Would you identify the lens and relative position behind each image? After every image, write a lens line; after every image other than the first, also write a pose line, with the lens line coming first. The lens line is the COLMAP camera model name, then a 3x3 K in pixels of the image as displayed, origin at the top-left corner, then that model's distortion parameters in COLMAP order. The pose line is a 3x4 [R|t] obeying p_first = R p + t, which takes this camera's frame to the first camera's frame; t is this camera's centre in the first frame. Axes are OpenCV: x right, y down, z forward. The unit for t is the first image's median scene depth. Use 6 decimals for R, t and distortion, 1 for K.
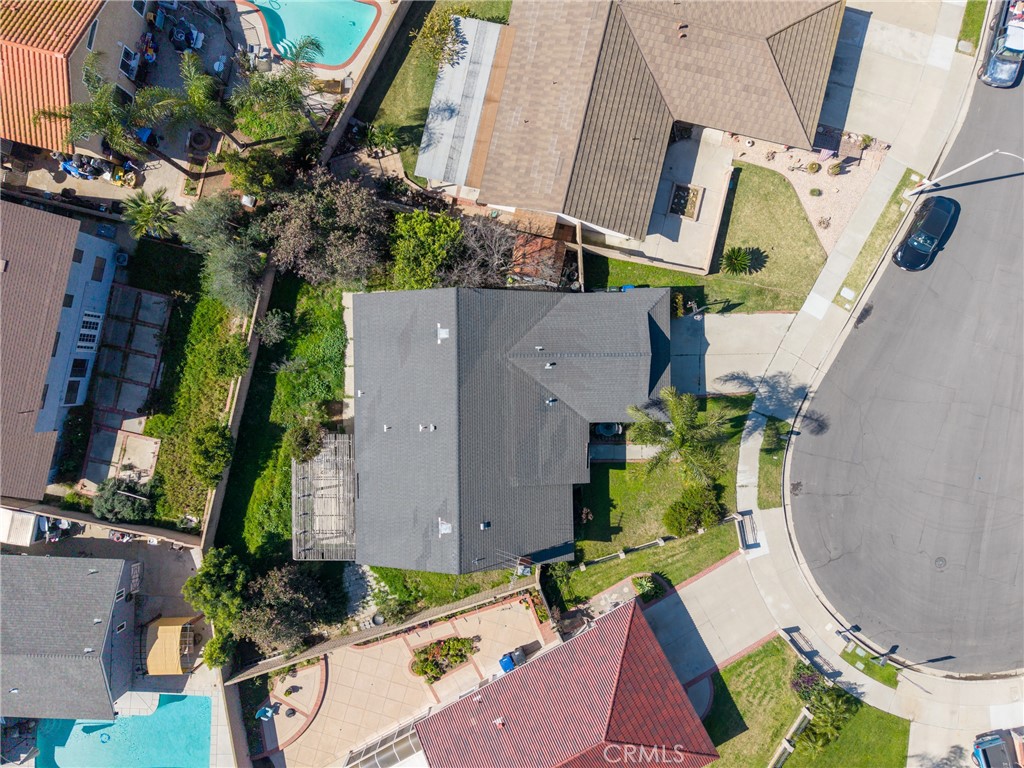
lens RADIAL K [[688.2, 0, 512.0], [0, 688.2, 384.0], [0, 0, 1]] dist [0.021102, -0.017285]
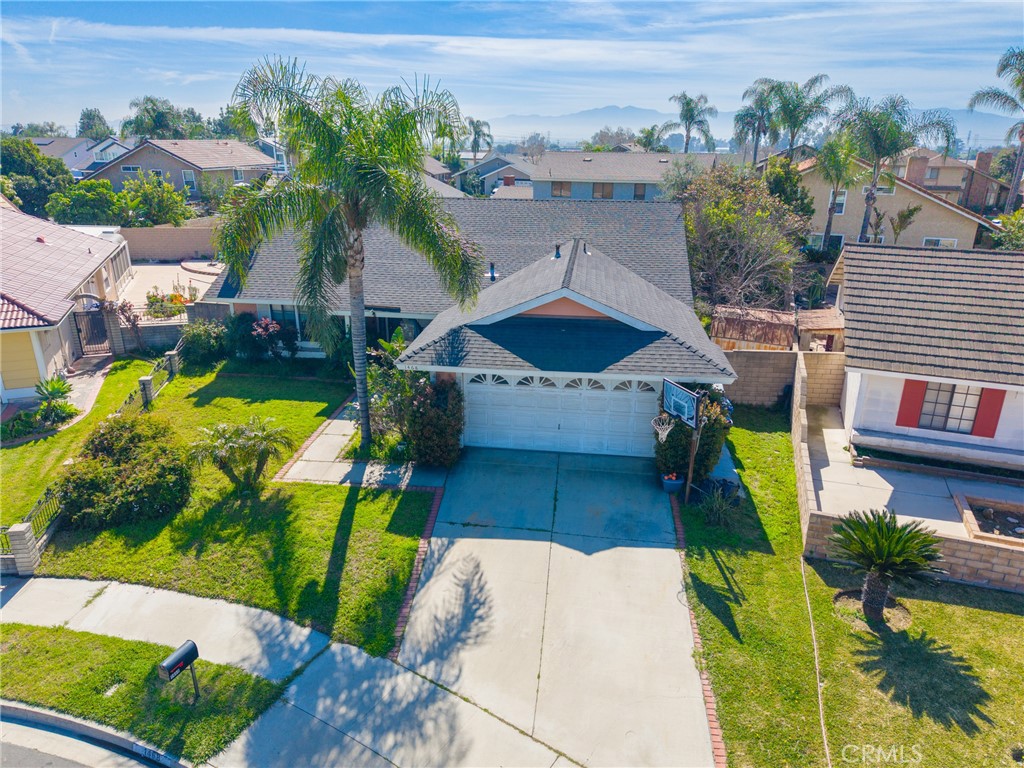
lens RADIAL K [[688.2, 0, 512.0], [0, 688.2, 384.0], [0, 0, 1]] dist [0.021102, -0.017285]
pose [[-0.133182, 0.331945, -0.933850, 0.559664], [-0.990960, -0.059979, 0.120007, -0.057118], [-0.016176, 0.941390, 0.336932, 0.816071]]
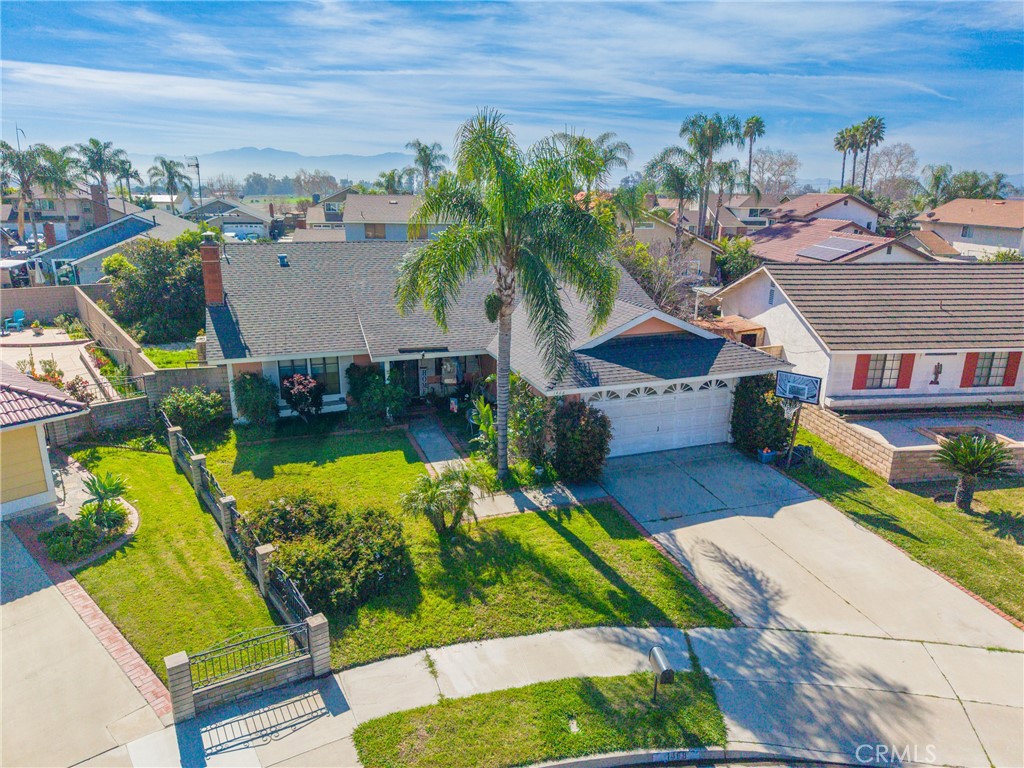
lens RADIAL K [[688.2, 0, 512.0], [0, 688.2, 384.0], [0, 0, 1]] dist [0.021102, -0.017285]
pose [[0.340436, 0.265579, -0.901982, 0.567481], [-0.940065, 0.076194, -0.332375, 0.202631], [-0.019546, 0.961073, 0.275601, 0.818864]]
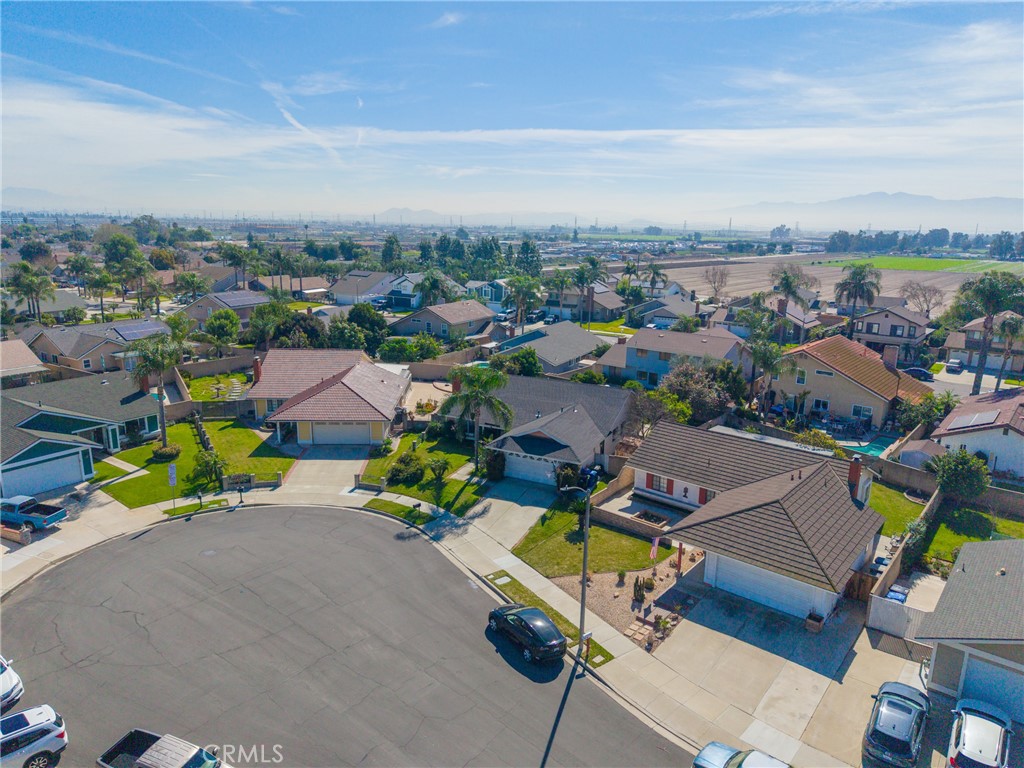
lens RADIAL K [[700.8, 0, 501.1], [0, 700.8, 384.7], [0, 0, 1]] dist [0.107395, -0.000314]
pose [[-0.472776, 0.203850, -0.857280, 1.239332], [-0.881037, -0.127069, 0.455662, -0.523010], [-0.016047, 0.970721, 0.239675, 0.530882]]
